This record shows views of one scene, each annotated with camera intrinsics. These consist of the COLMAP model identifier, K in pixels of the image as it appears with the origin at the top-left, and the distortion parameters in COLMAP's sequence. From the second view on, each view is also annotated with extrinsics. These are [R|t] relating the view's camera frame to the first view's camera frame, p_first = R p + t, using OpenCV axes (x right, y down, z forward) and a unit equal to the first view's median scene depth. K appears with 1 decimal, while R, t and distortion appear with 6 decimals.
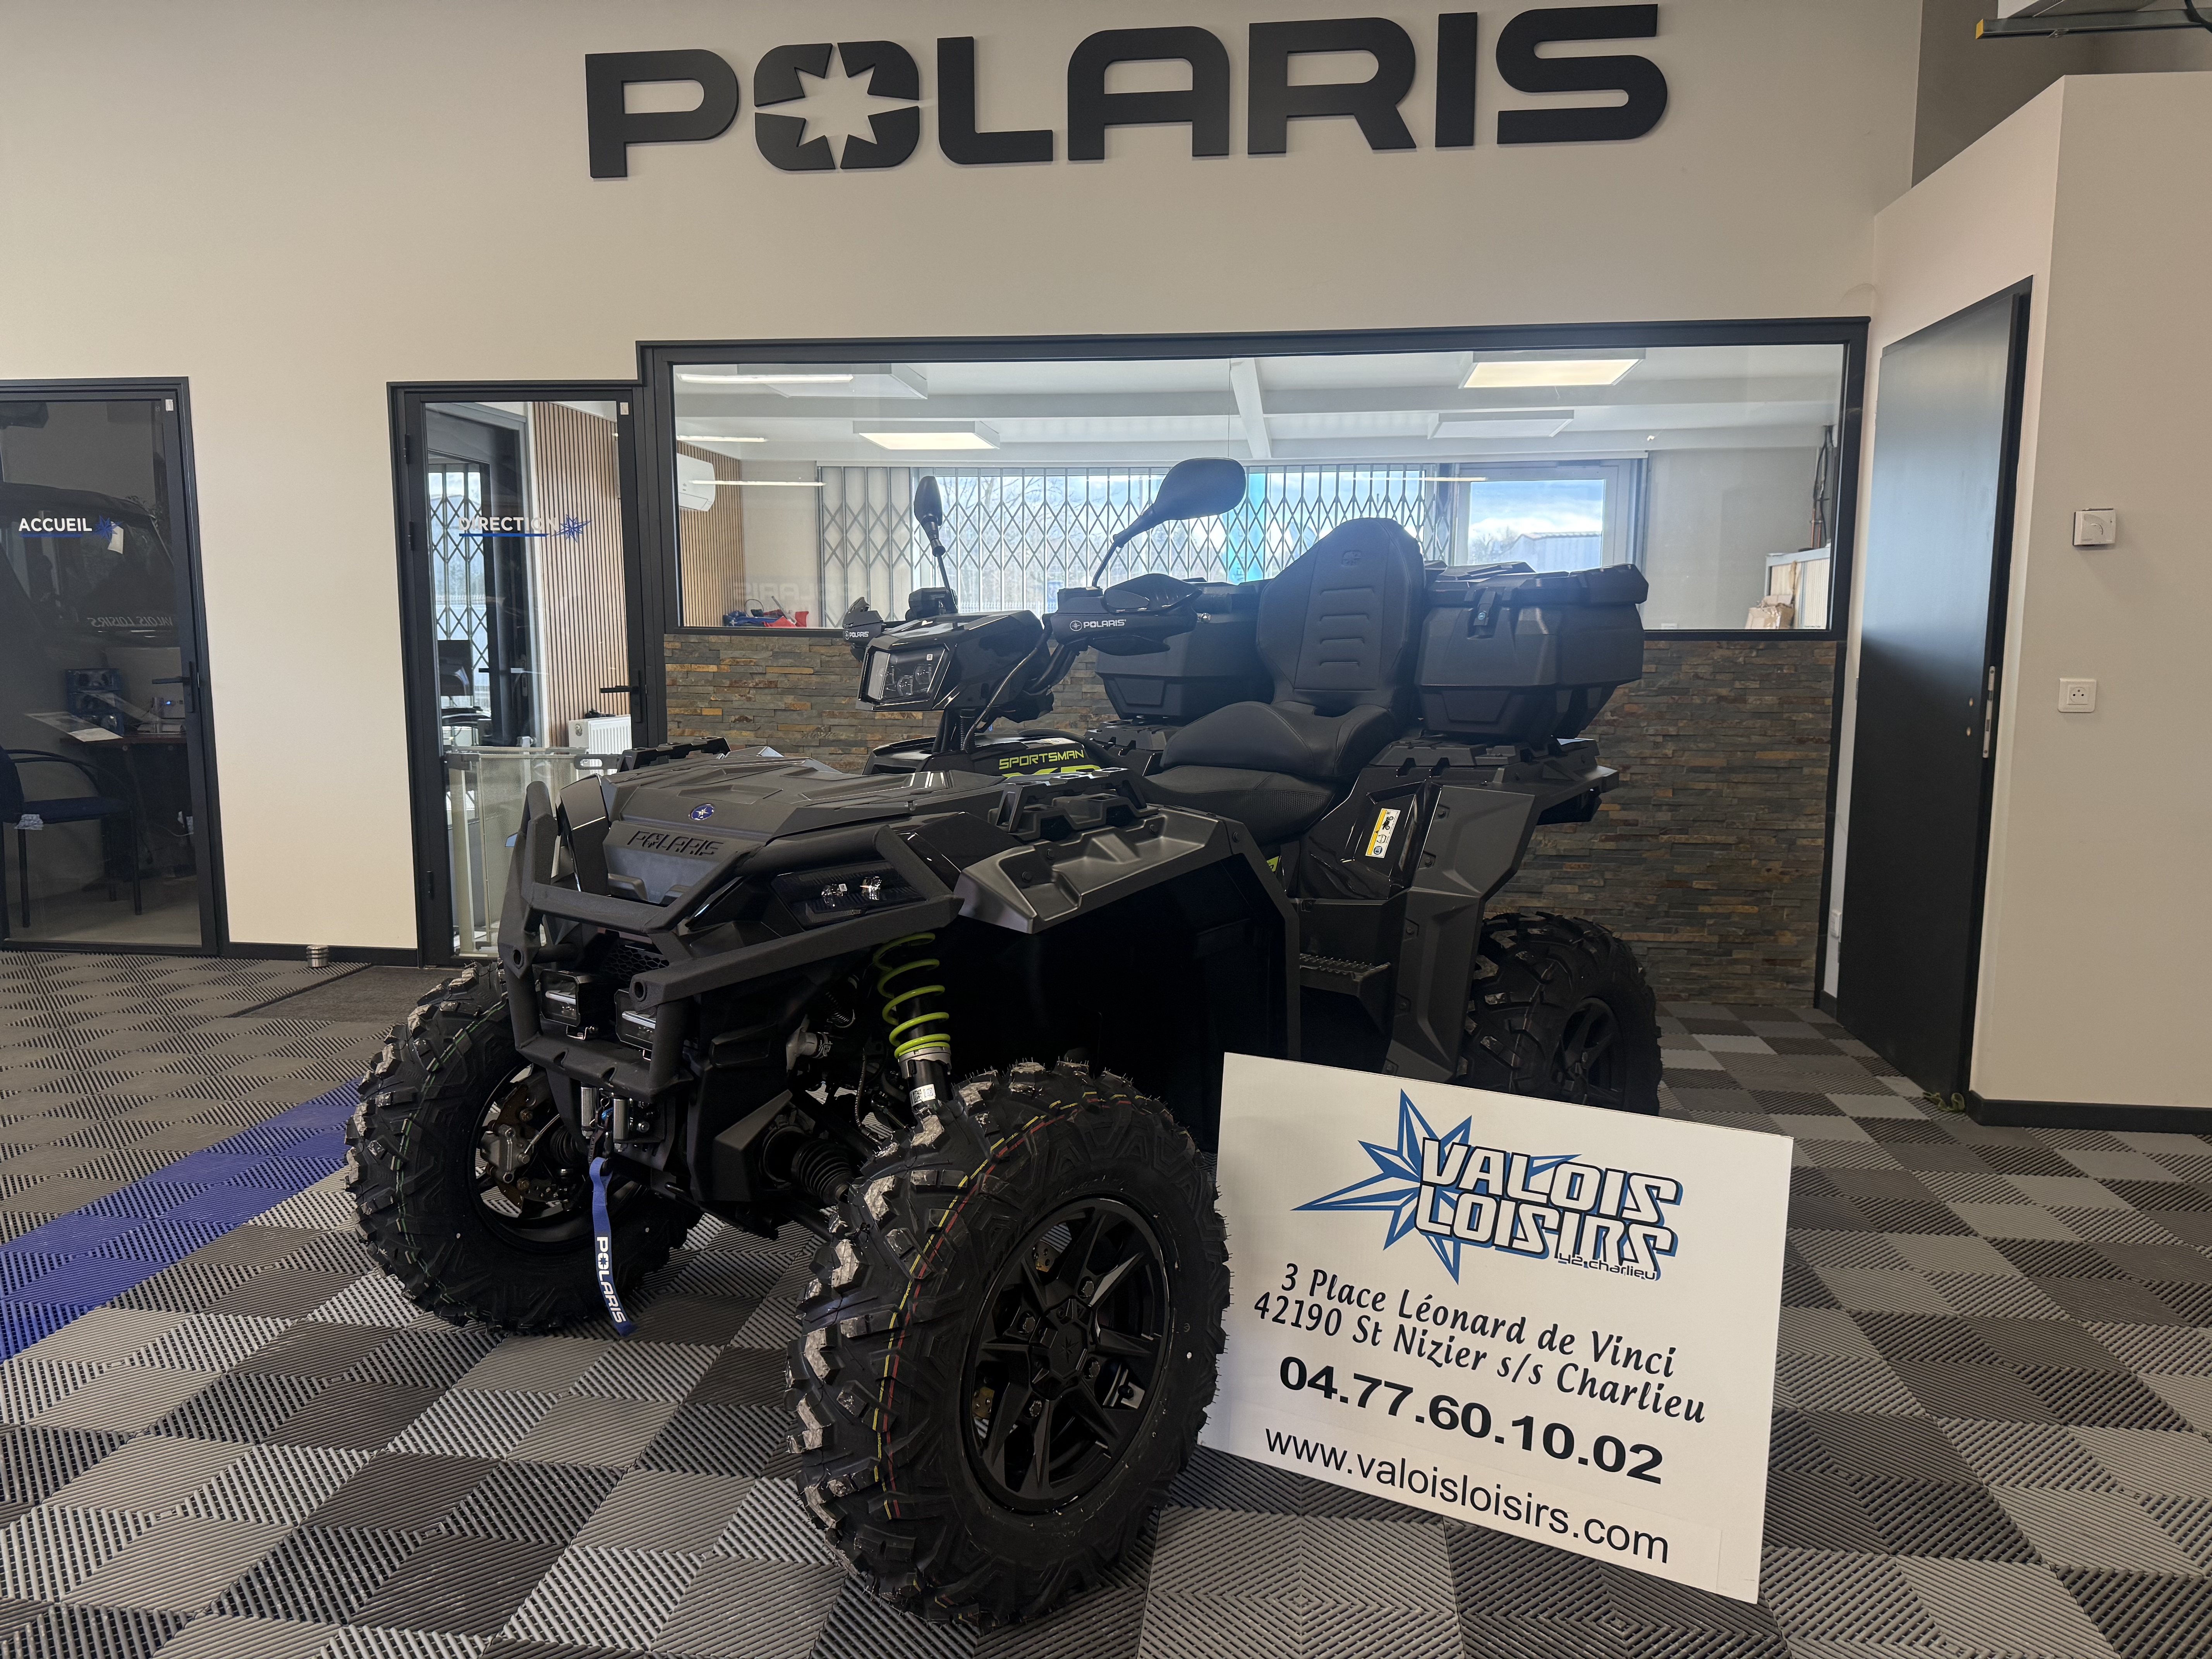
lens RADIAL K [[1559.2, 0, 1124.4], [0, 1559.2, 824.4], [0, 0, 1]] dist [0.030216, -0.027749]
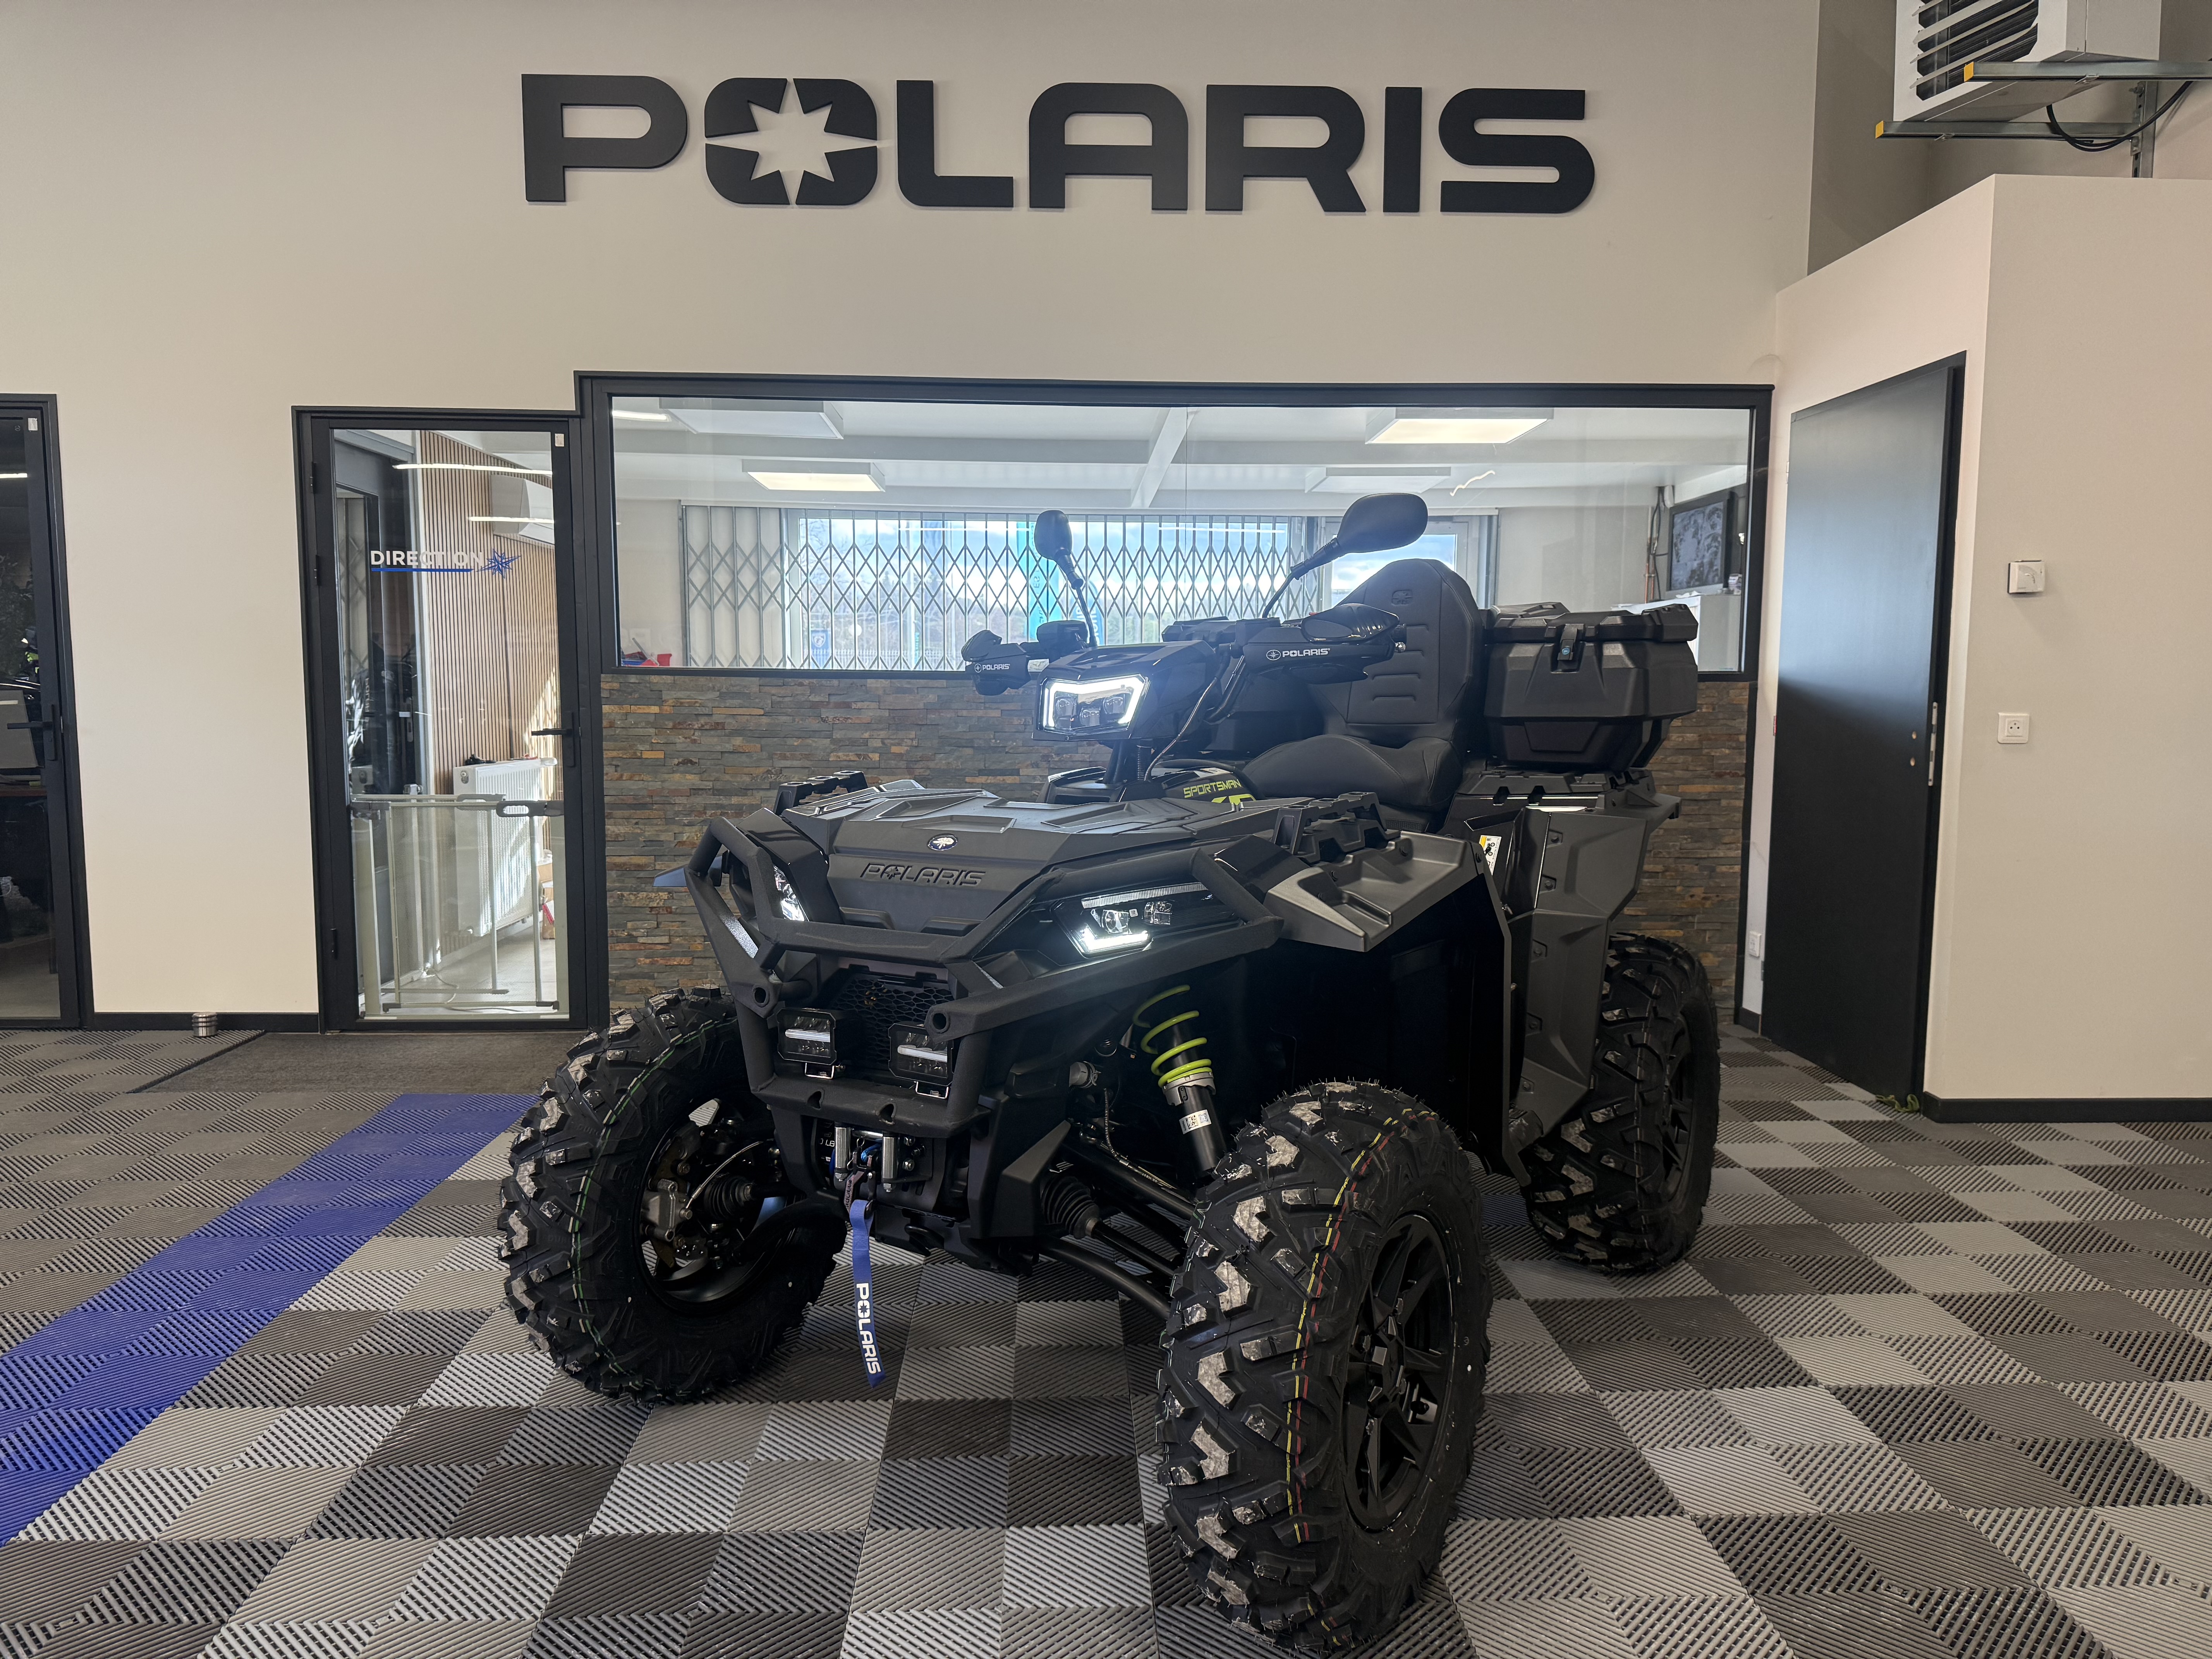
lens RADIAL K [[1559.2, 0, 1105.4], [0, 1559.2, 824.8], [0, 0, 1]] dist [0.030216, -0.027749]
pose [[0.987362, -0.013394, 0.157914, -0.171041], [0.018553, 0.999340, -0.031239, 0.007358], [-0.157391, 0.033774, 0.986959, 0.010237]]
